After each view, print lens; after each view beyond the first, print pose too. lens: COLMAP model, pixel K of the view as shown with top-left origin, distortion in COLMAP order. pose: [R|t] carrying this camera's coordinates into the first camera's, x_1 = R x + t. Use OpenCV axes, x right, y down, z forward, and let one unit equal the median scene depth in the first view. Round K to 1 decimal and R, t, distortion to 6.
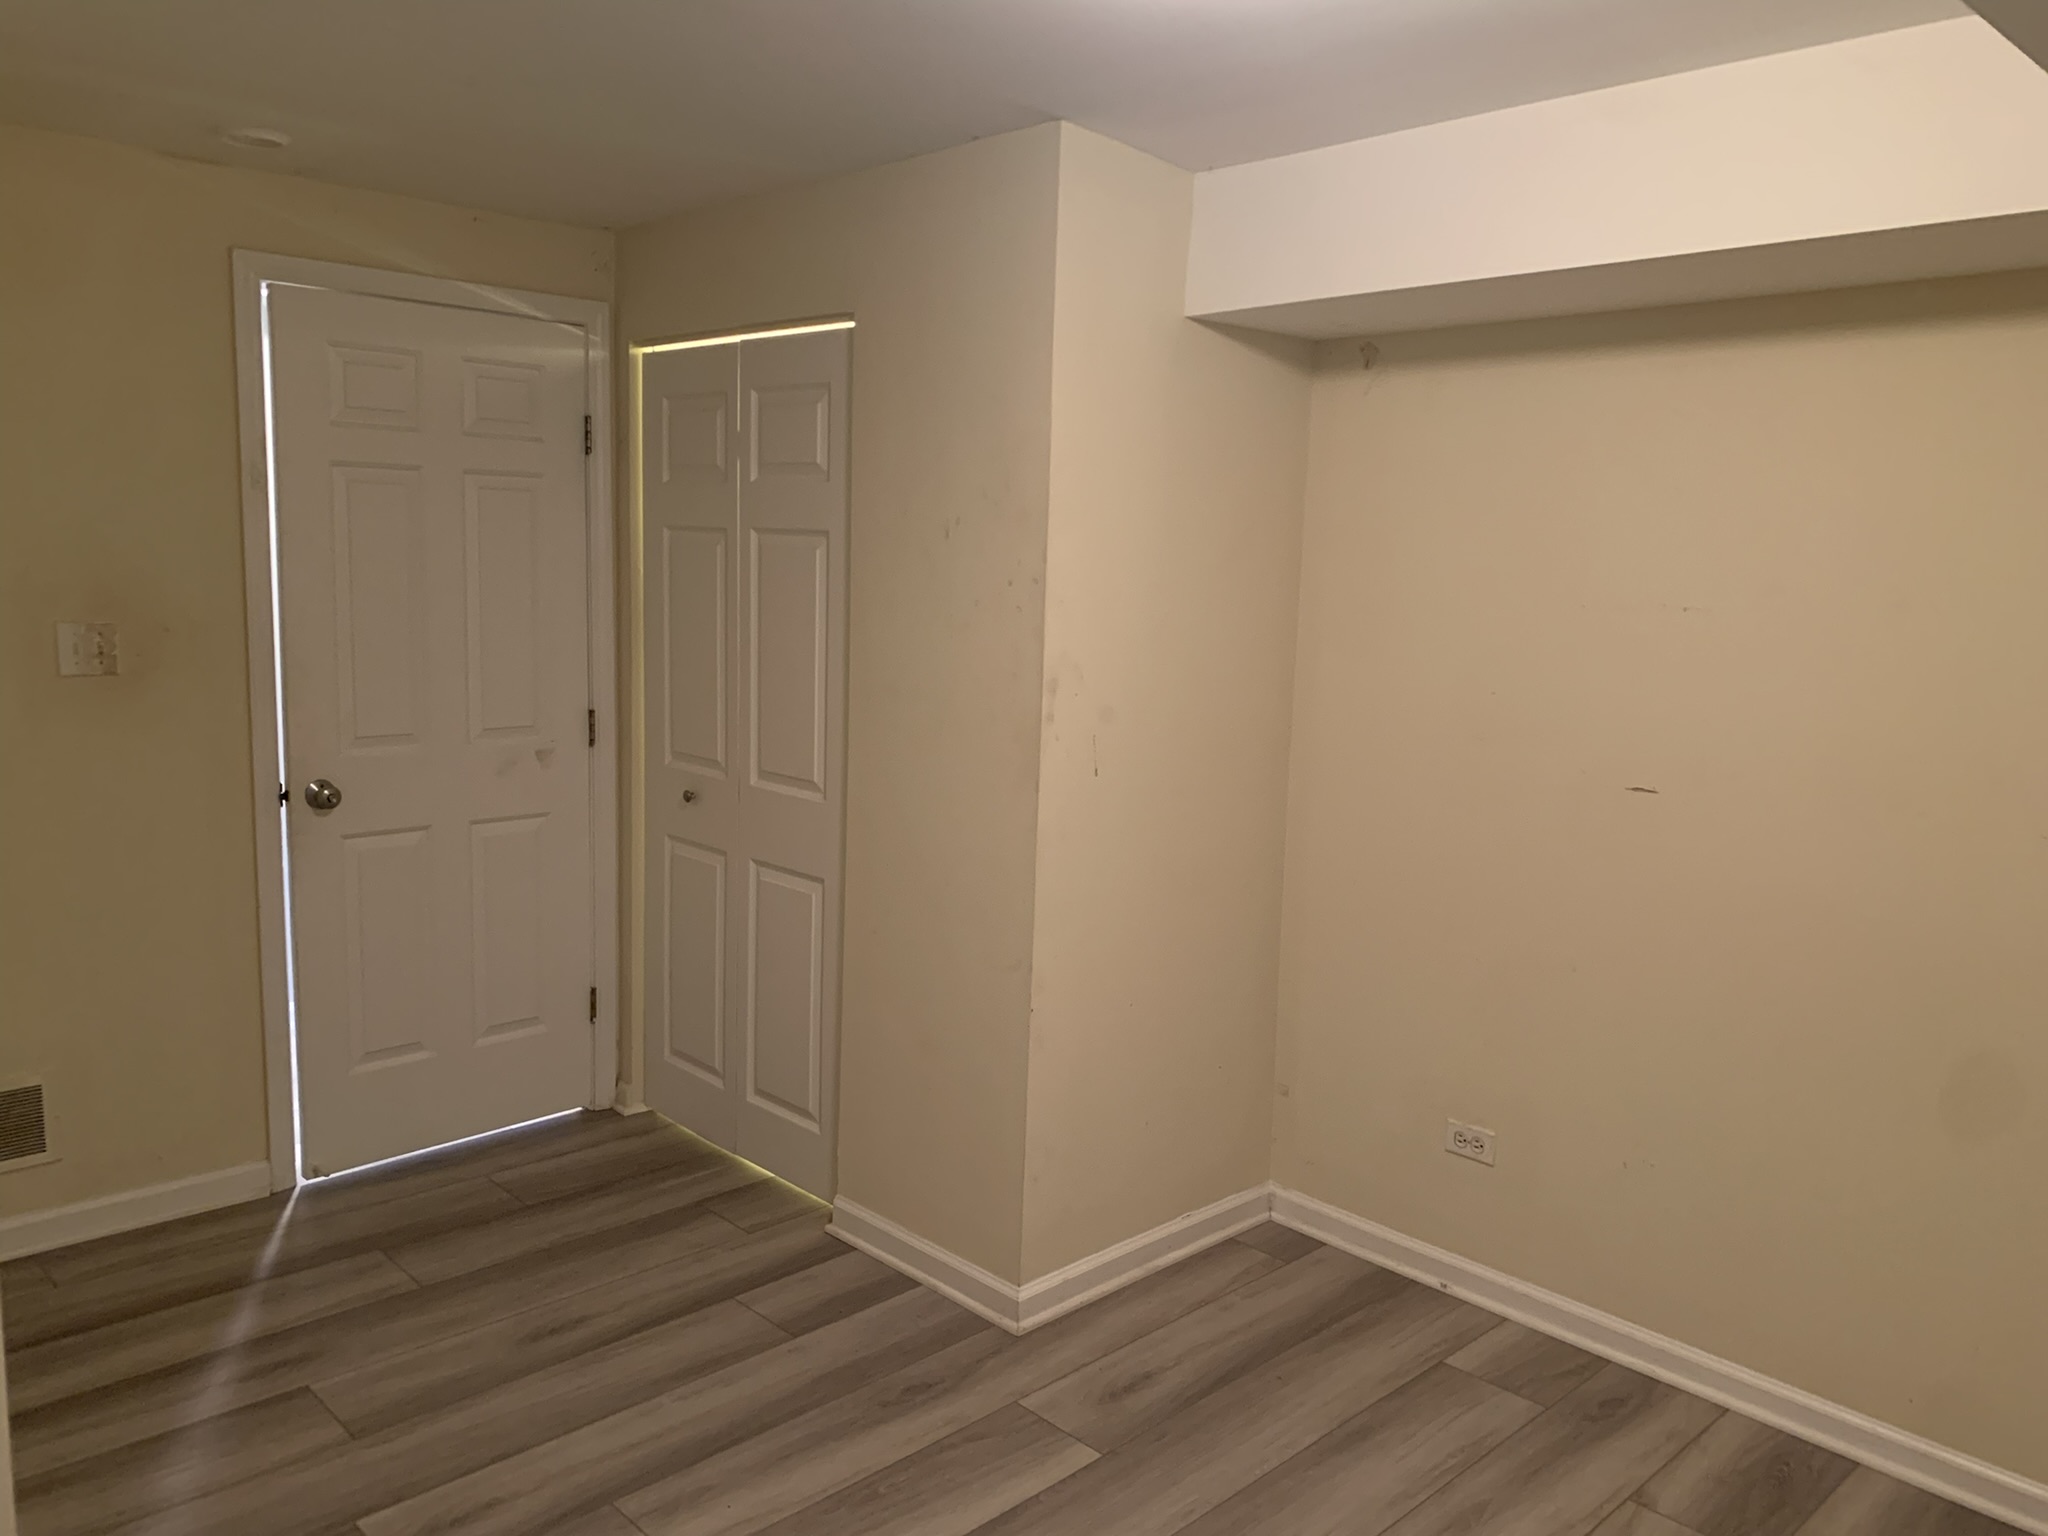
lens RADIAL K [[1570.8, 0, 1024.0], [0, 1570.8, 768.0], [0, 0, 1]] dist [0.021689, -0.007148]
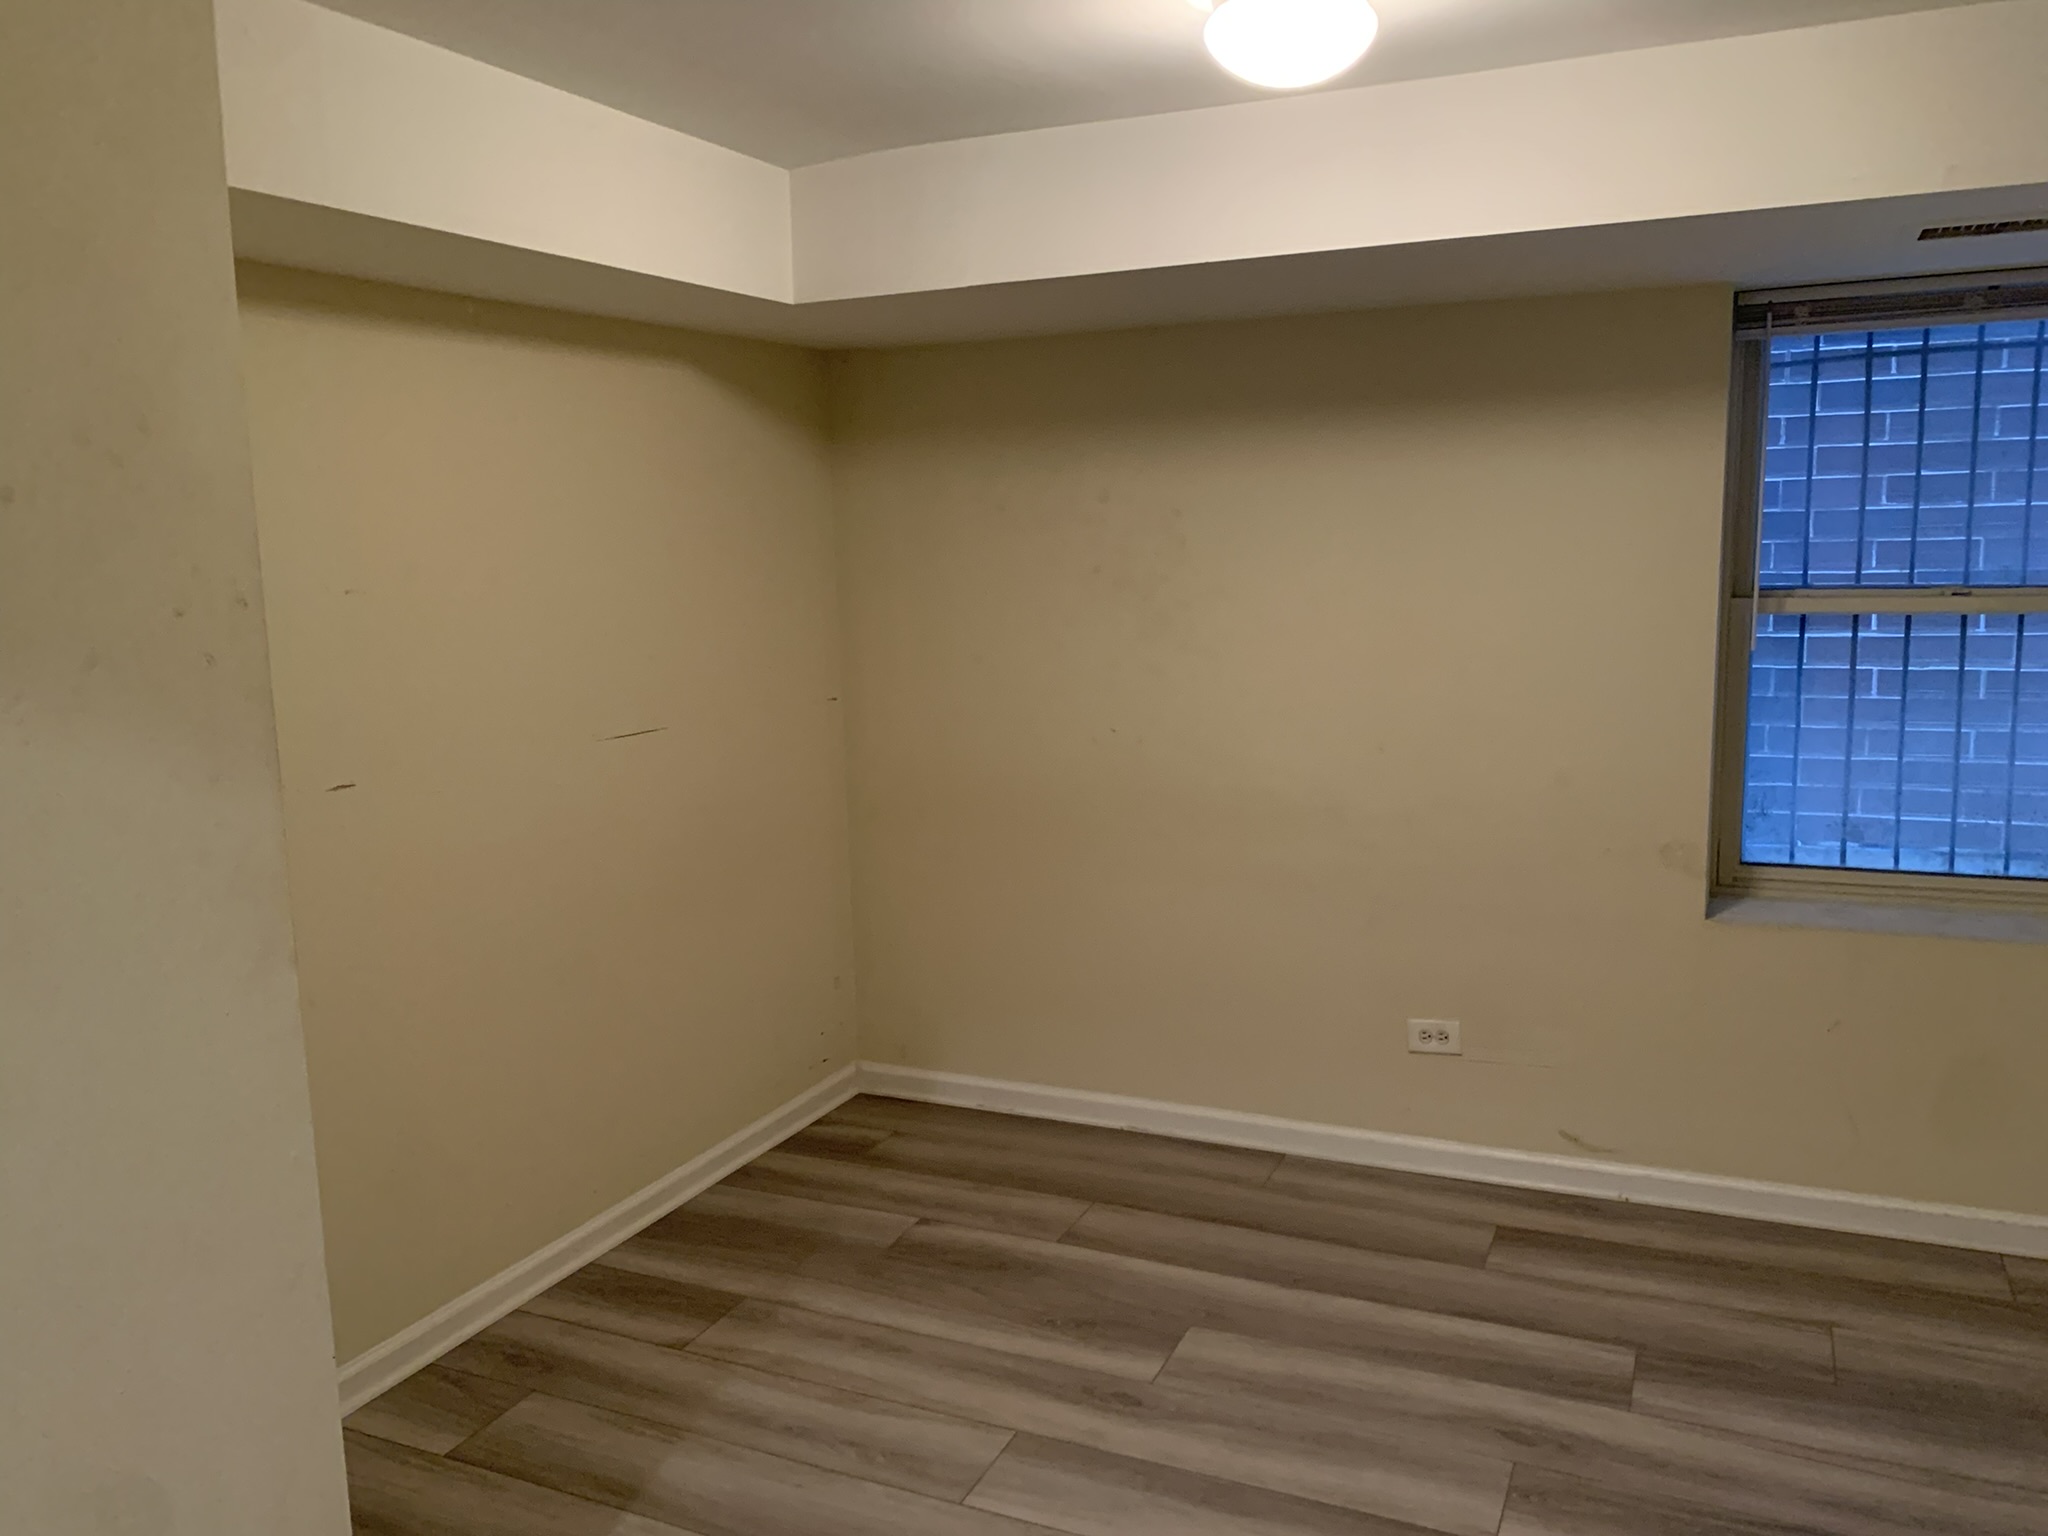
lens RADIAL K [[1547.7, 0, 1030.5], [0, 1547.7, 743.6], [0, 0, 1]] dist [0.008345, -0.007456]
pose [[-0.378884, -0.132286, 0.915941, -0.717964], [0.146352, 0.968712, 0.200447, -0.167972], [-0.913799, 0.209996, -0.347669, 1.068060]]
